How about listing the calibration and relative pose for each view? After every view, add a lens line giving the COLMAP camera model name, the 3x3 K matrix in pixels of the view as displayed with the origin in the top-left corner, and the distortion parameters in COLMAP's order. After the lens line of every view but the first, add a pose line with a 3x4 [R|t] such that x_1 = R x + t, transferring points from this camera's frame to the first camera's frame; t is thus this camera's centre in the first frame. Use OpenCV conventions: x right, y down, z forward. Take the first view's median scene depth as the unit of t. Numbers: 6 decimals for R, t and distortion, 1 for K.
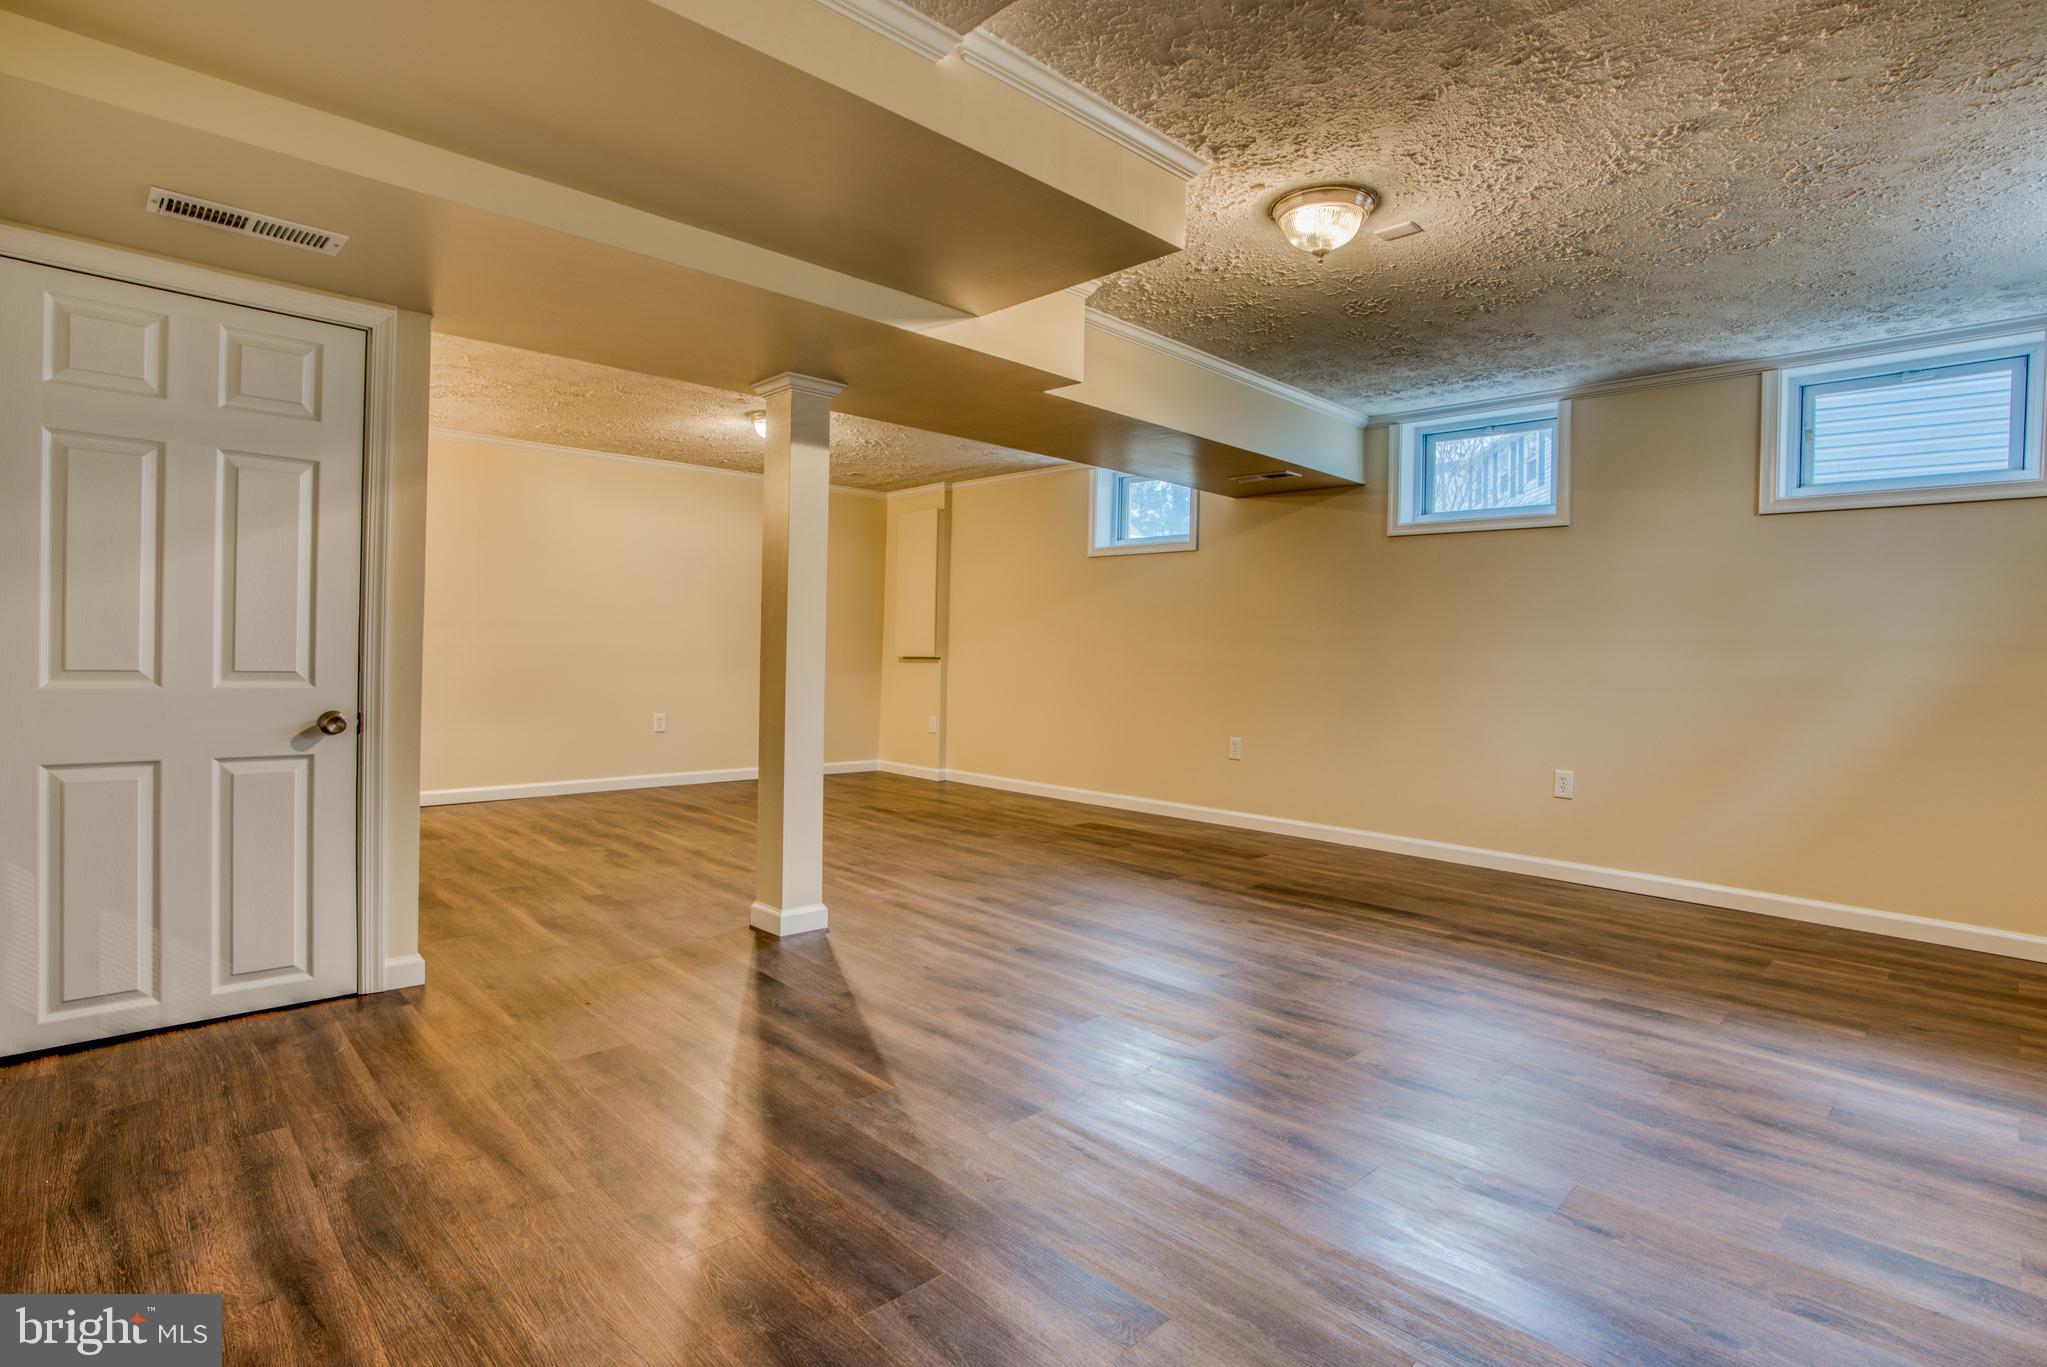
lens RADIAL K [[962.0, 0, 1018.1], [0, 962.0, 701.9], [0, 0, 1]] dist [-0.062405, 0.021546]
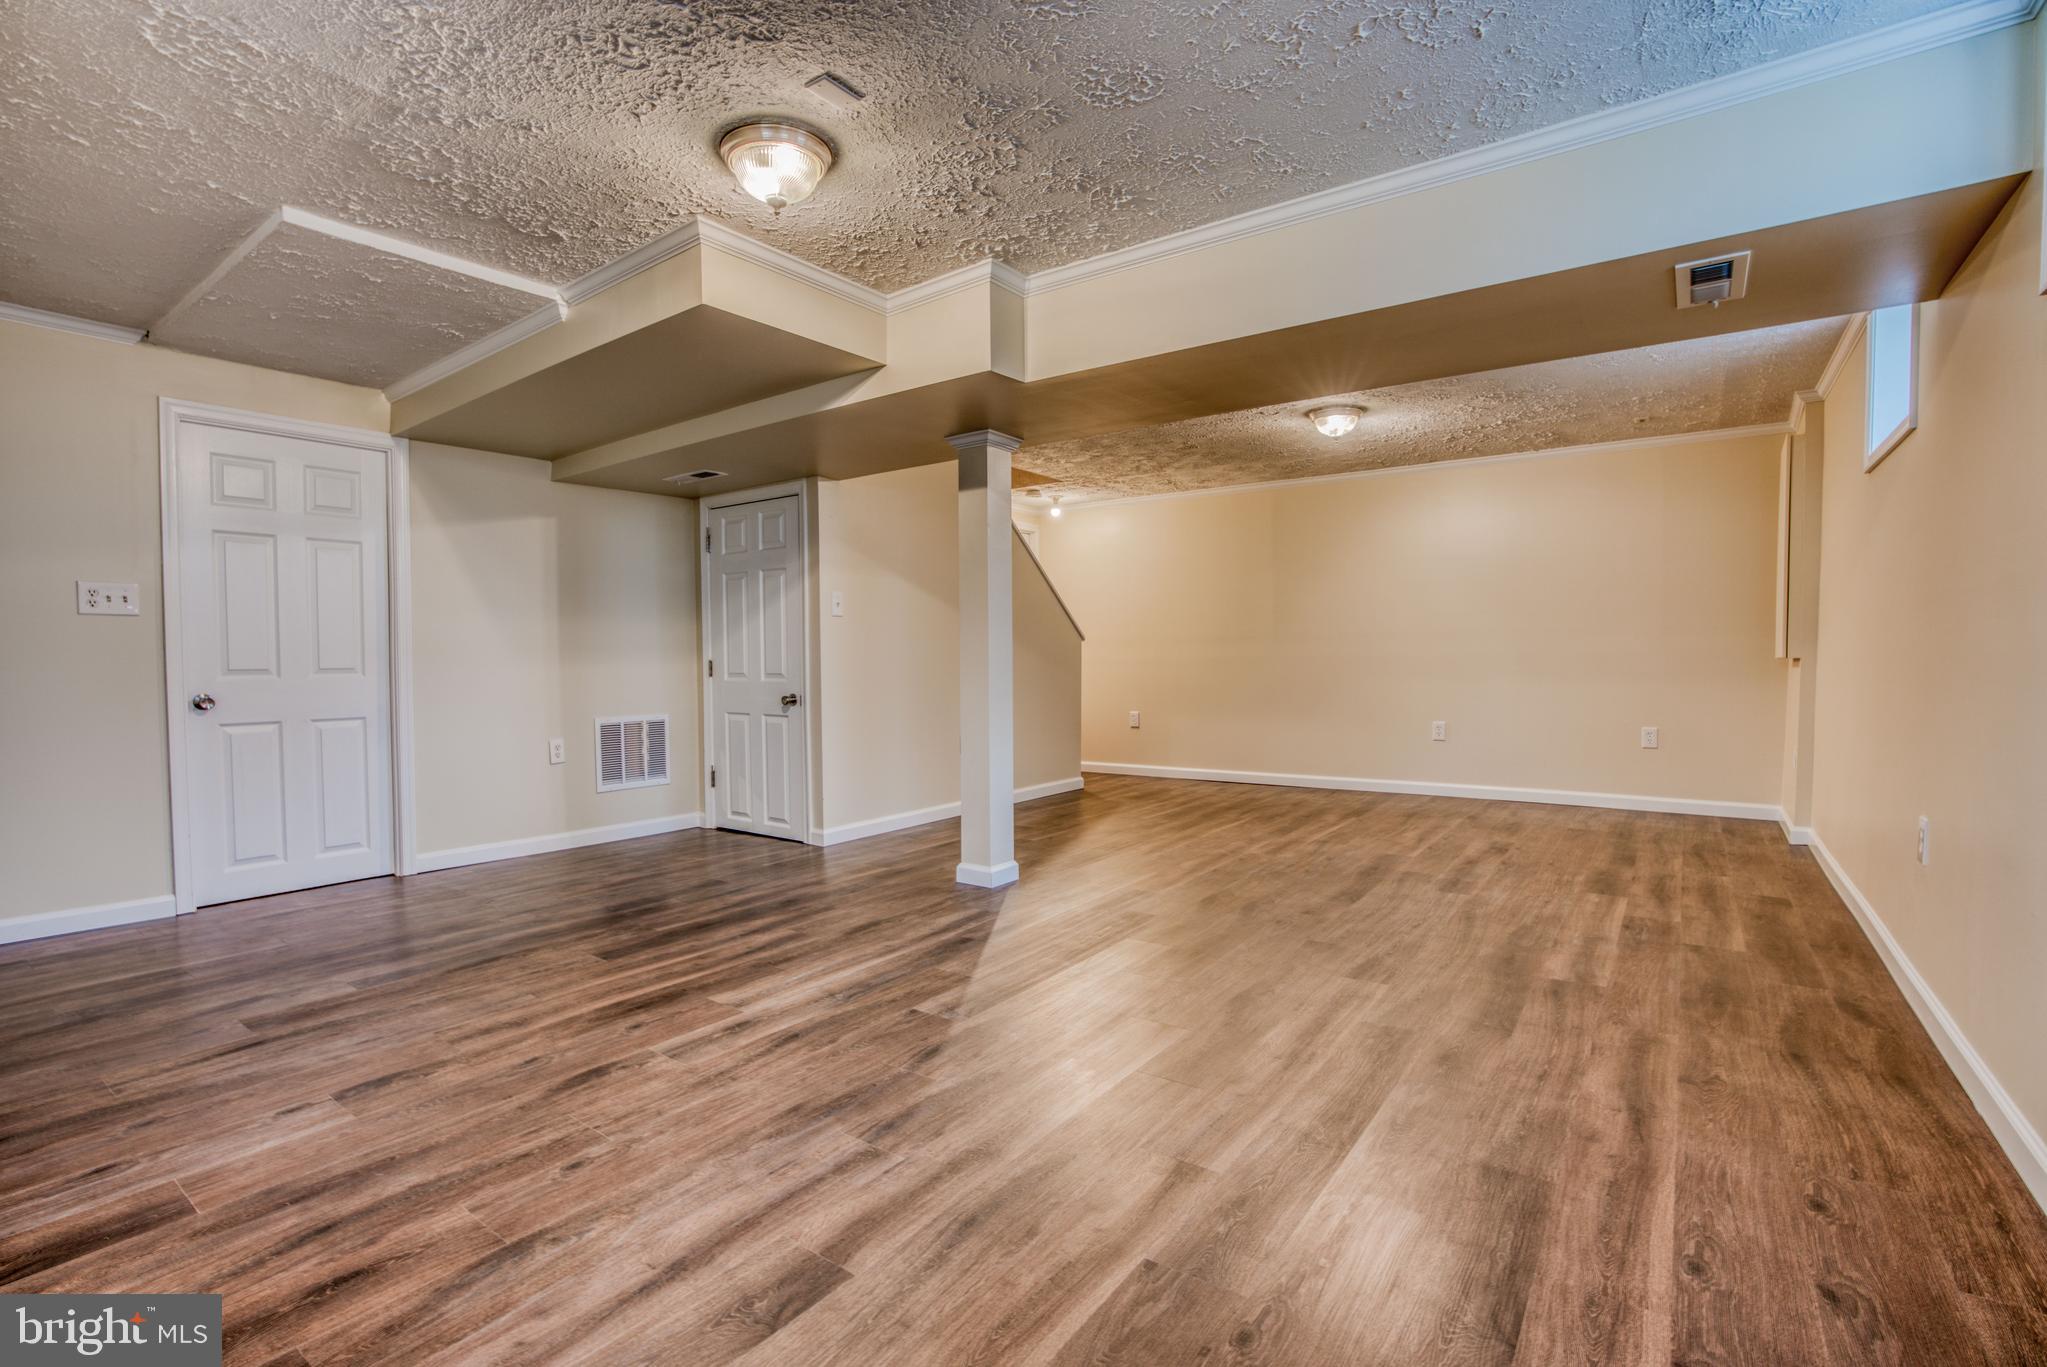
lens RADIAL K [[947.0, 0, 1011.9], [0, 947.0, 691.5], [0, 0, 1]] dist [-0.061849, 0.022053]
pose [[0.165569, 0.005289, -0.986184, 1.260071], [-0.030024, 0.999549, 0.000320, -0.007603], [0.985741, 0.029556, 0.165653, 1.105070]]
